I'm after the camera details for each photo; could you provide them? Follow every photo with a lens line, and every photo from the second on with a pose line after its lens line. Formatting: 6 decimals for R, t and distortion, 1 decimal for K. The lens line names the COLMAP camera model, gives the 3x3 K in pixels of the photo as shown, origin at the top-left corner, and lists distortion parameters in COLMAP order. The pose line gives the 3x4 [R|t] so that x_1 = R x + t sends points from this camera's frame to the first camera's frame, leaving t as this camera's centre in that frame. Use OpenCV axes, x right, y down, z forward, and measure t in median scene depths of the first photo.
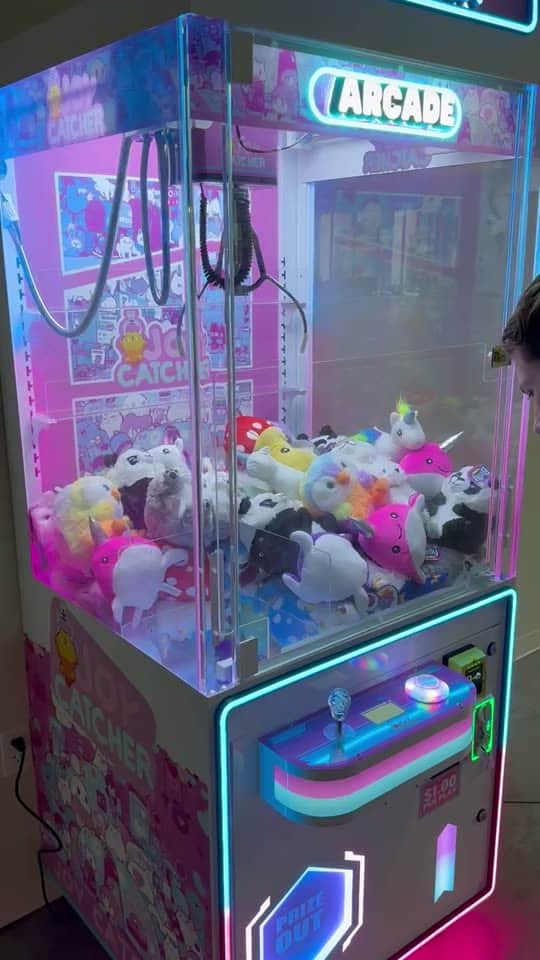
lens RADIAL K [[821.5, 0, 270.0], [0, 821.5, 480.0], [0, 0, 1]] dist [0.168036, -0.372143]
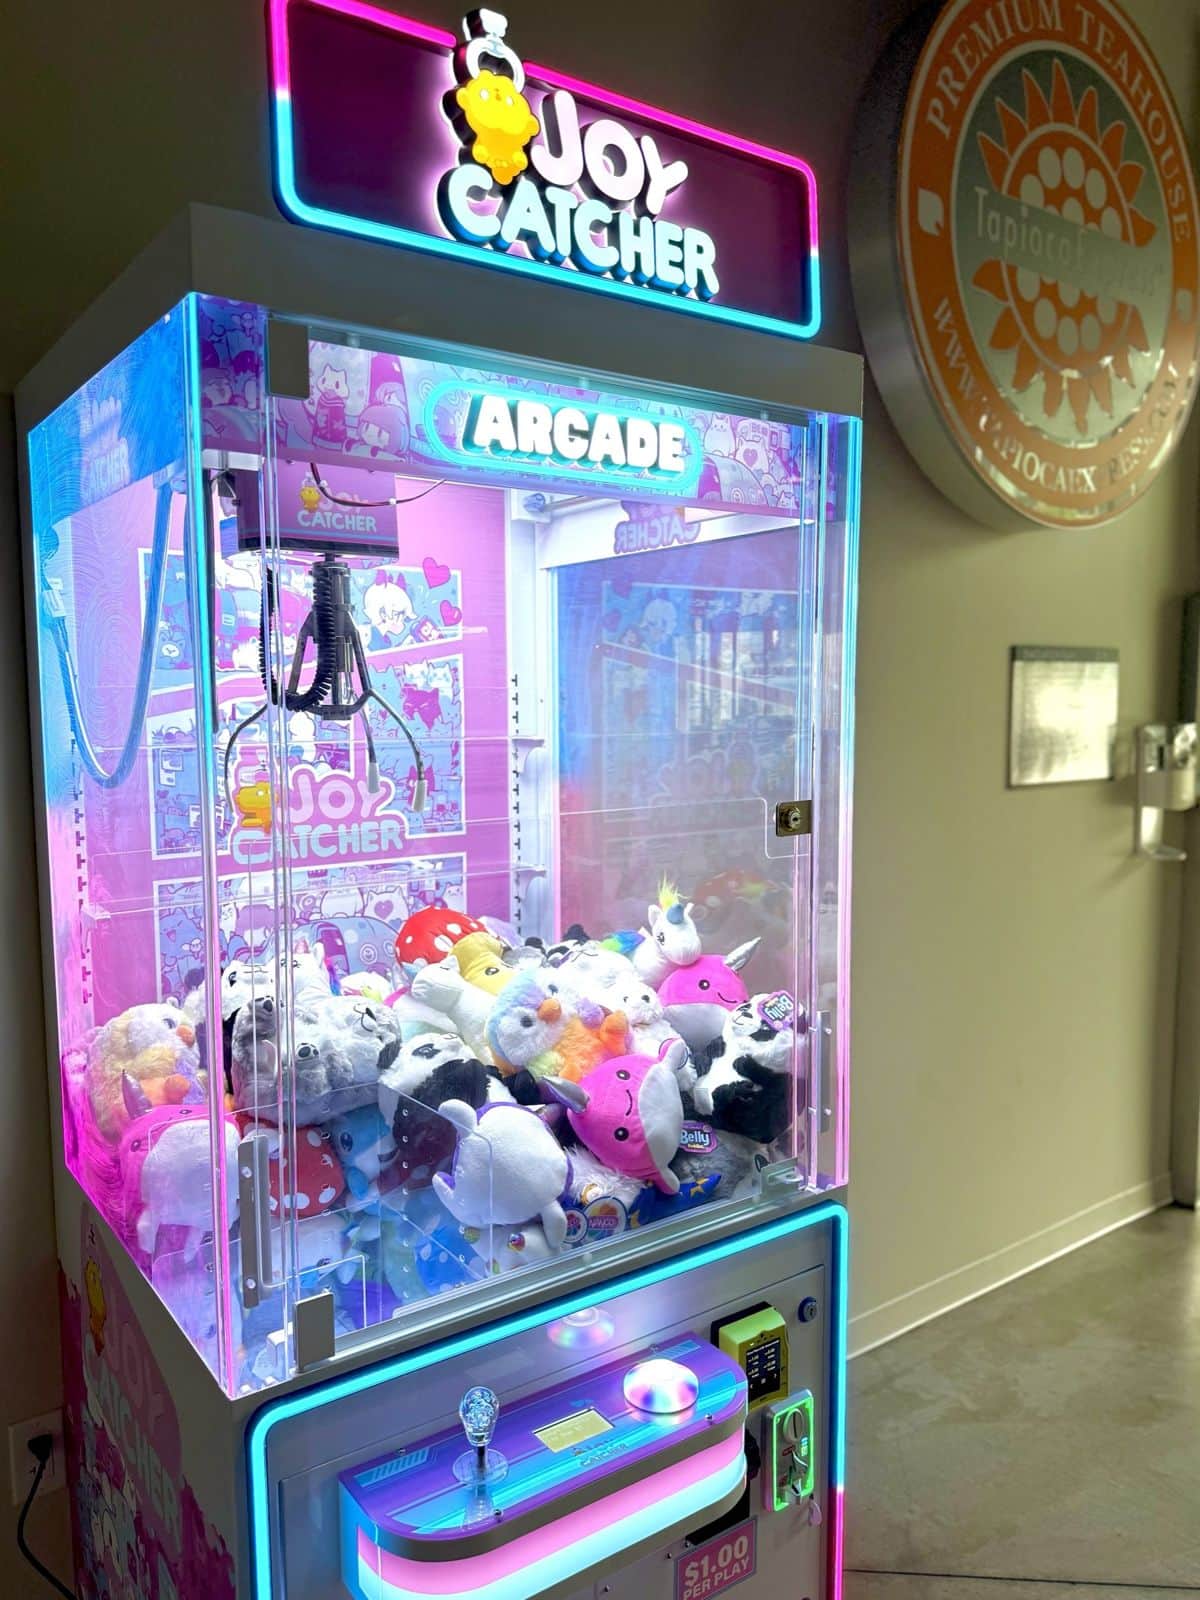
lens RADIAL K [[1172.0, 0, 600.0], [0, 1172.0, 800.0], [0, 0, 1]] dist [0.089124, -0.147398]
pose [[0.998404, 0.003938, -0.056345, 0.175342], [-0.013469, 0.985388, -0.169790, -0.008879], [0.054853, 0.170278, 0.983868, 0.109610]]
